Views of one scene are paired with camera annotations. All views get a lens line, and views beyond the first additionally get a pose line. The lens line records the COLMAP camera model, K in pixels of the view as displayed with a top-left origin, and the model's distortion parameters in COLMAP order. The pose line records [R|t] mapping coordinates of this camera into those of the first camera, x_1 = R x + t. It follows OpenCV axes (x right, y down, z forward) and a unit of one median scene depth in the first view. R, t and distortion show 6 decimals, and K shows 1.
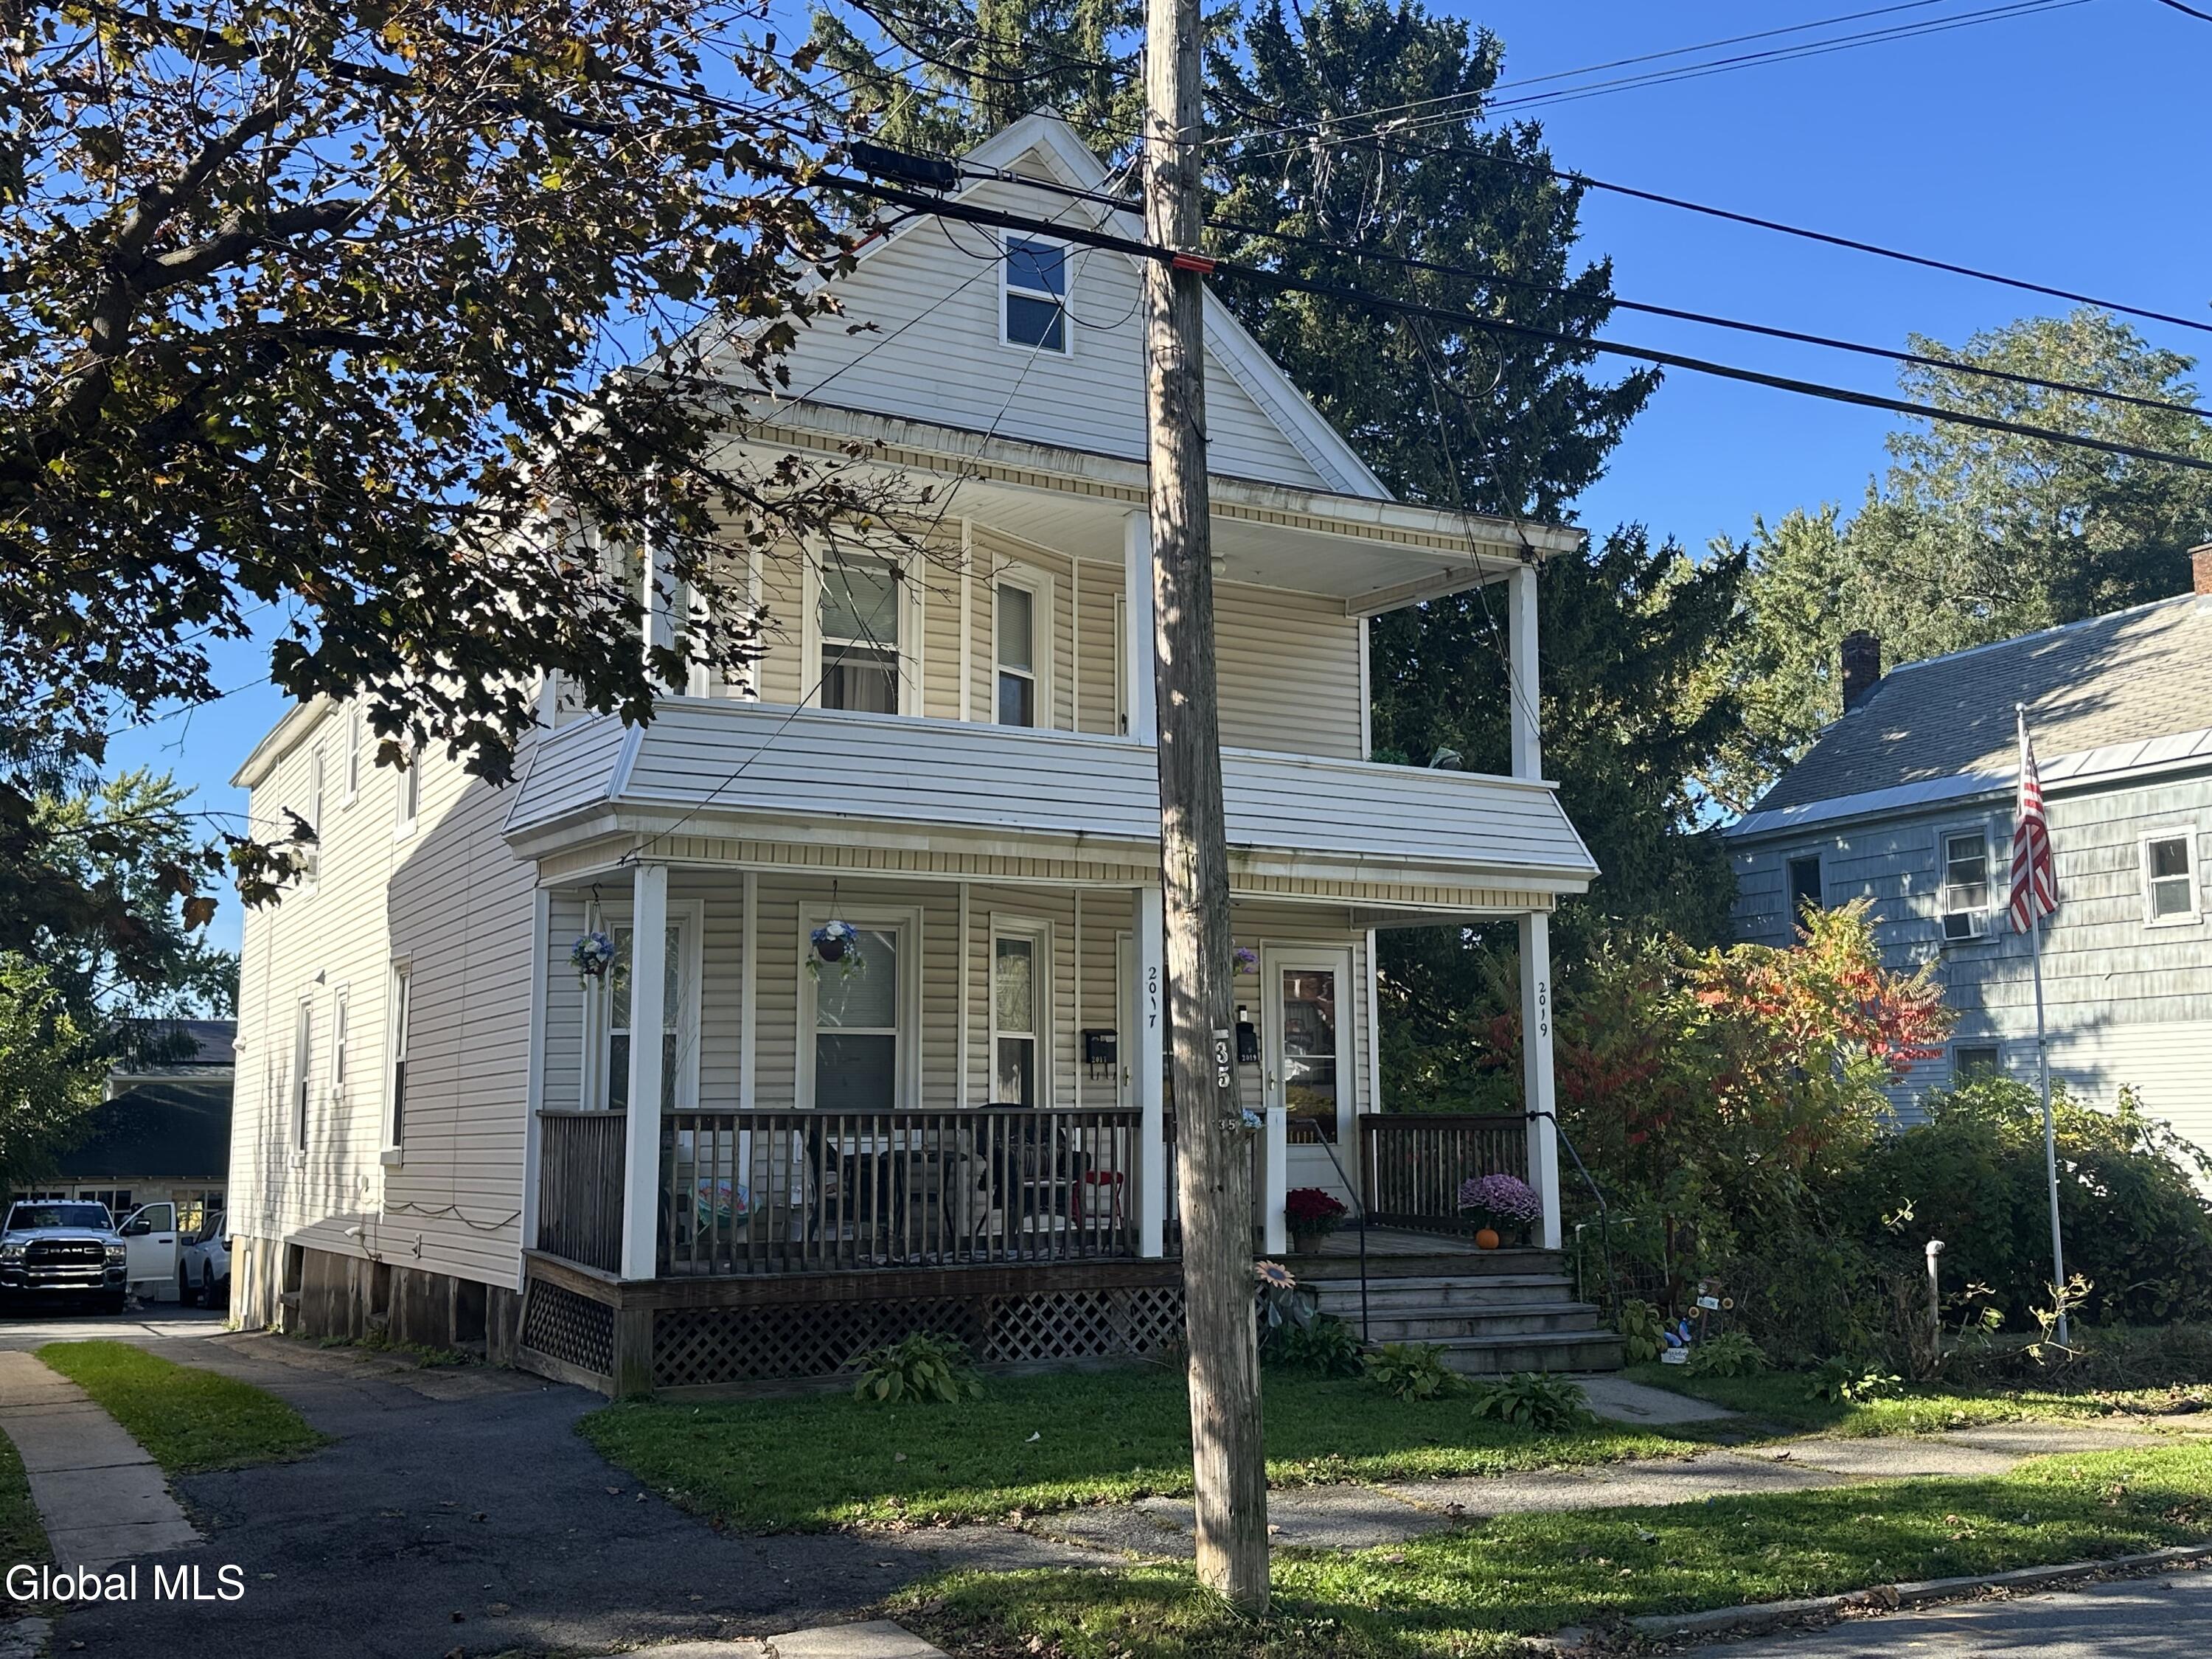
lens RADIAL K [[2233.2, 0, 1103.2], [0, 2233.2, 826.3], [0, 0, 1]] dist [0.113217, 0.000000]
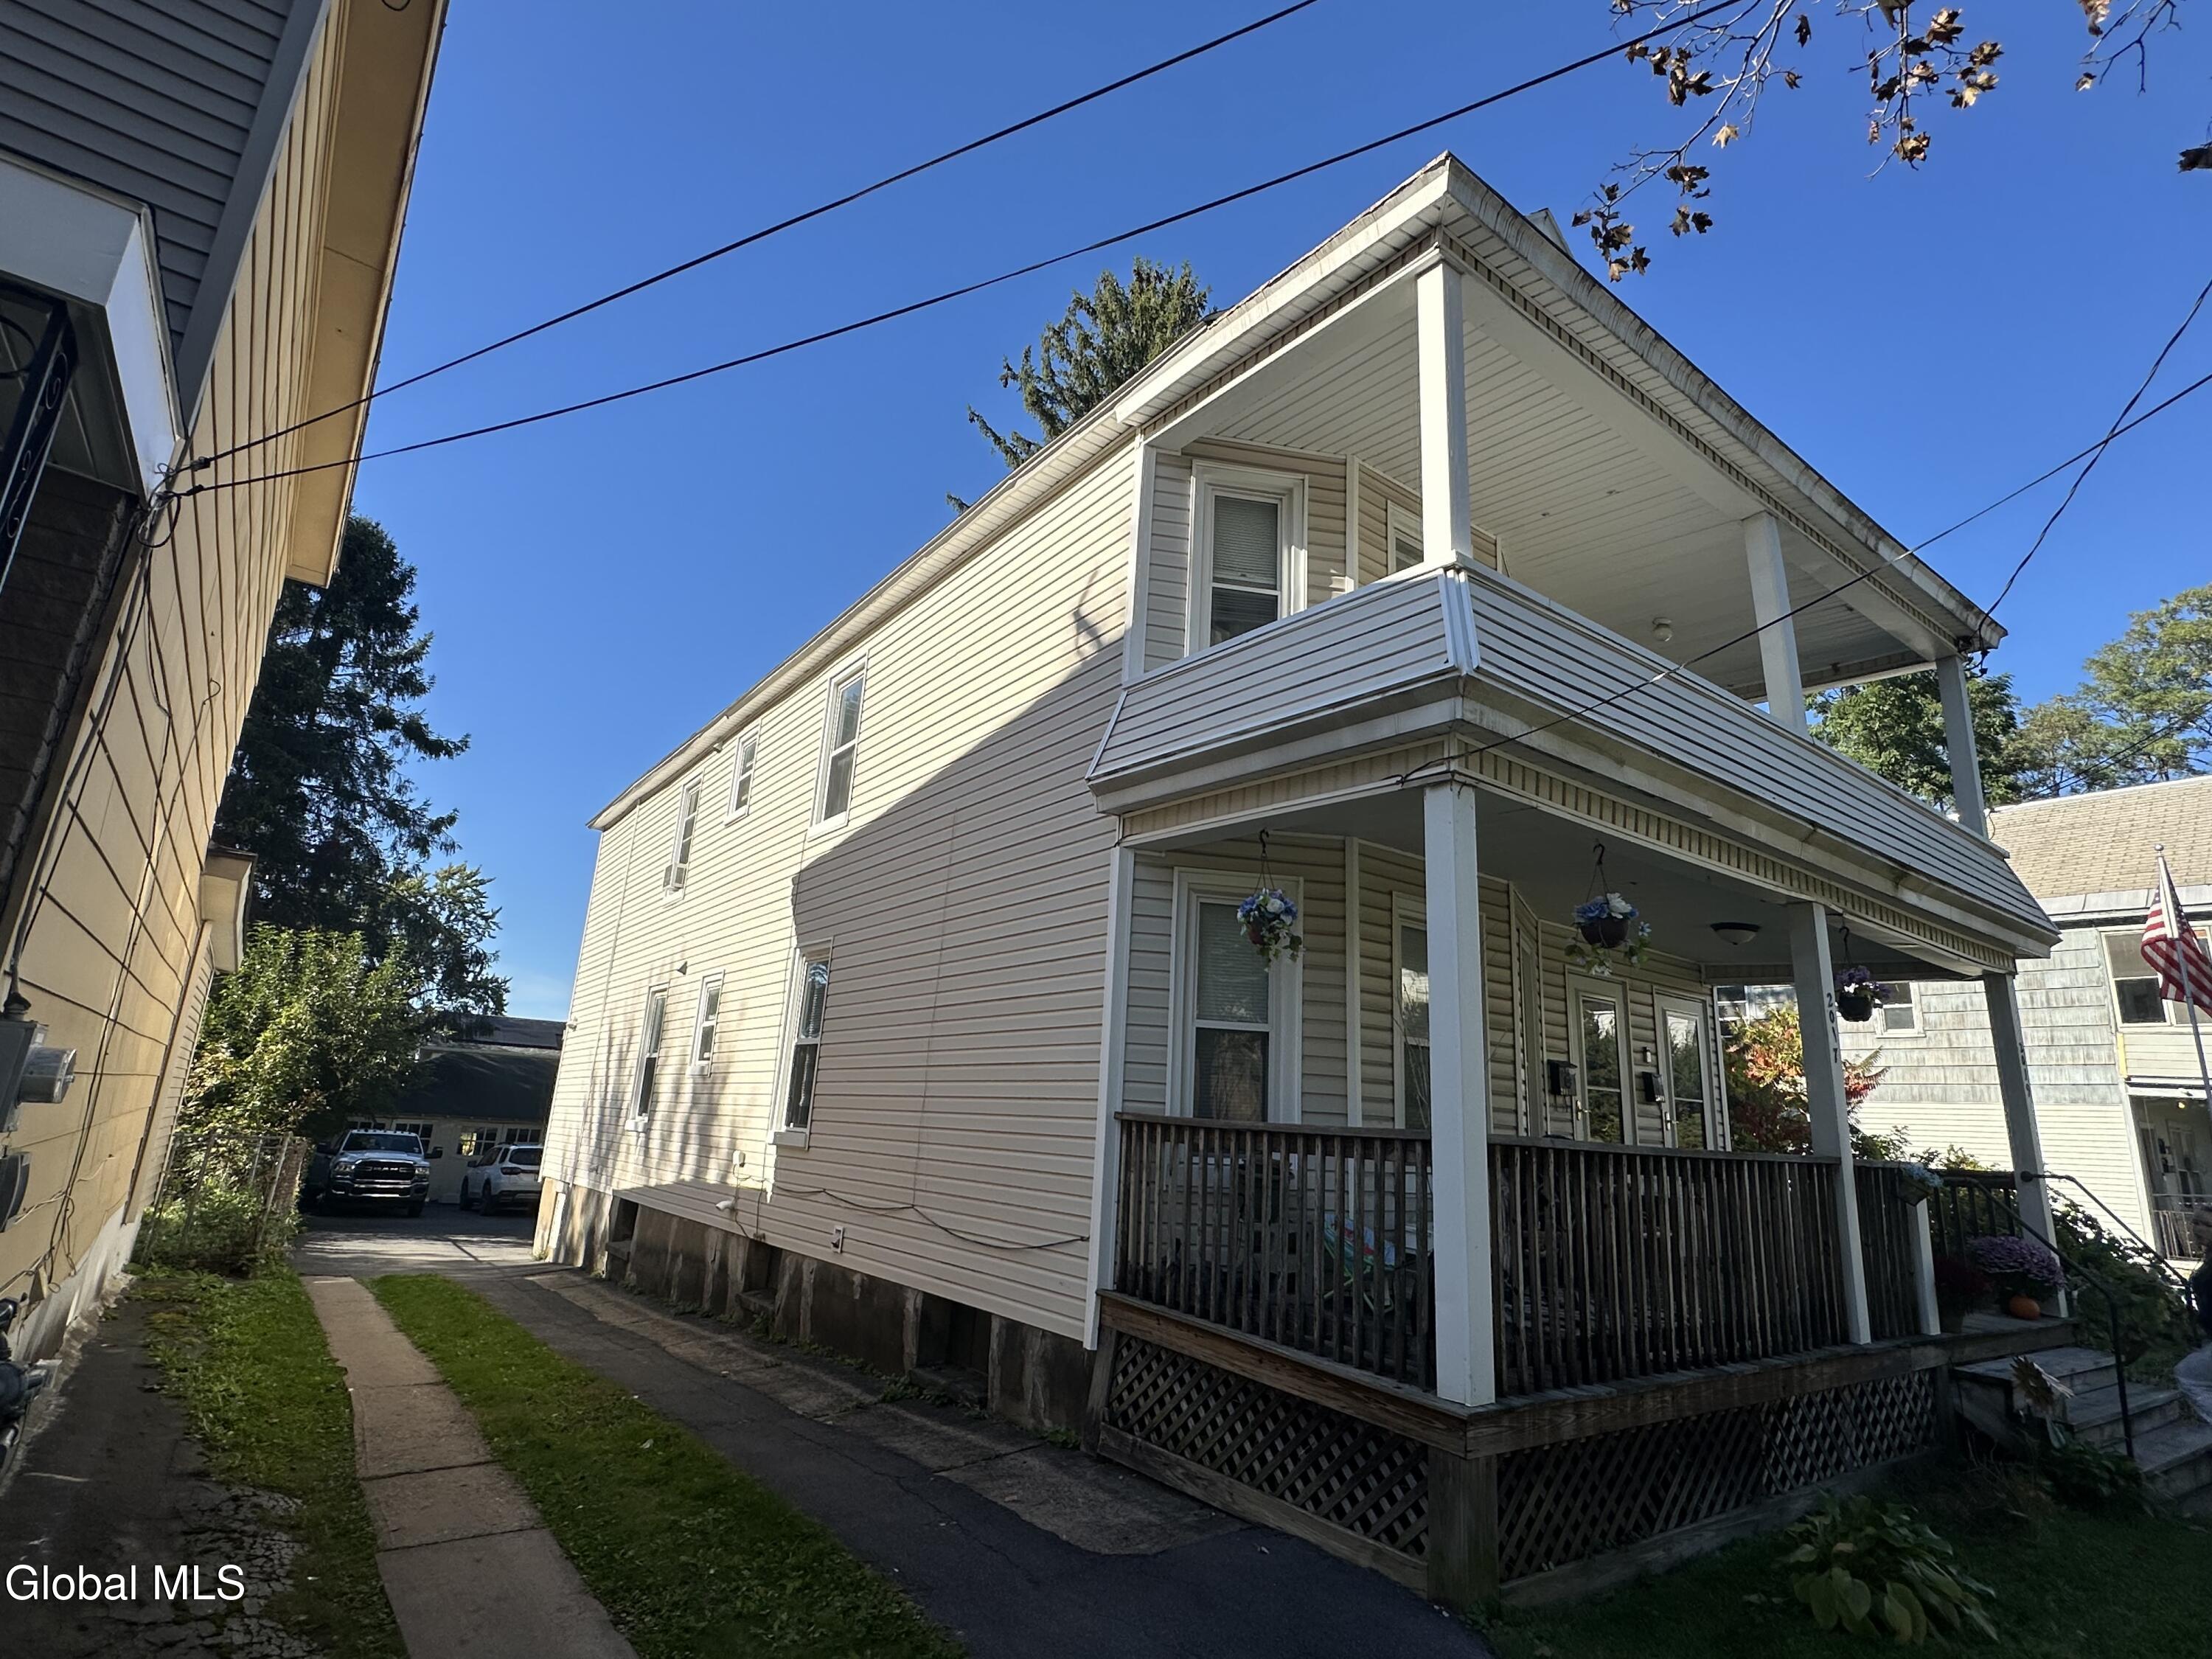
lens RADIAL K [[1132.4, 0, 1115.4], [0, 1132.4, 820.9], [0, 0, 1]] dist [0.006194, 0.008964]
pose [[0.986985, 0.095423, 0.129444, -0.243077], [-0.078734, 0.988588, -0.128435, 0.057391], [-0.140222, 0.116571, 0.983234, 0.449678]]
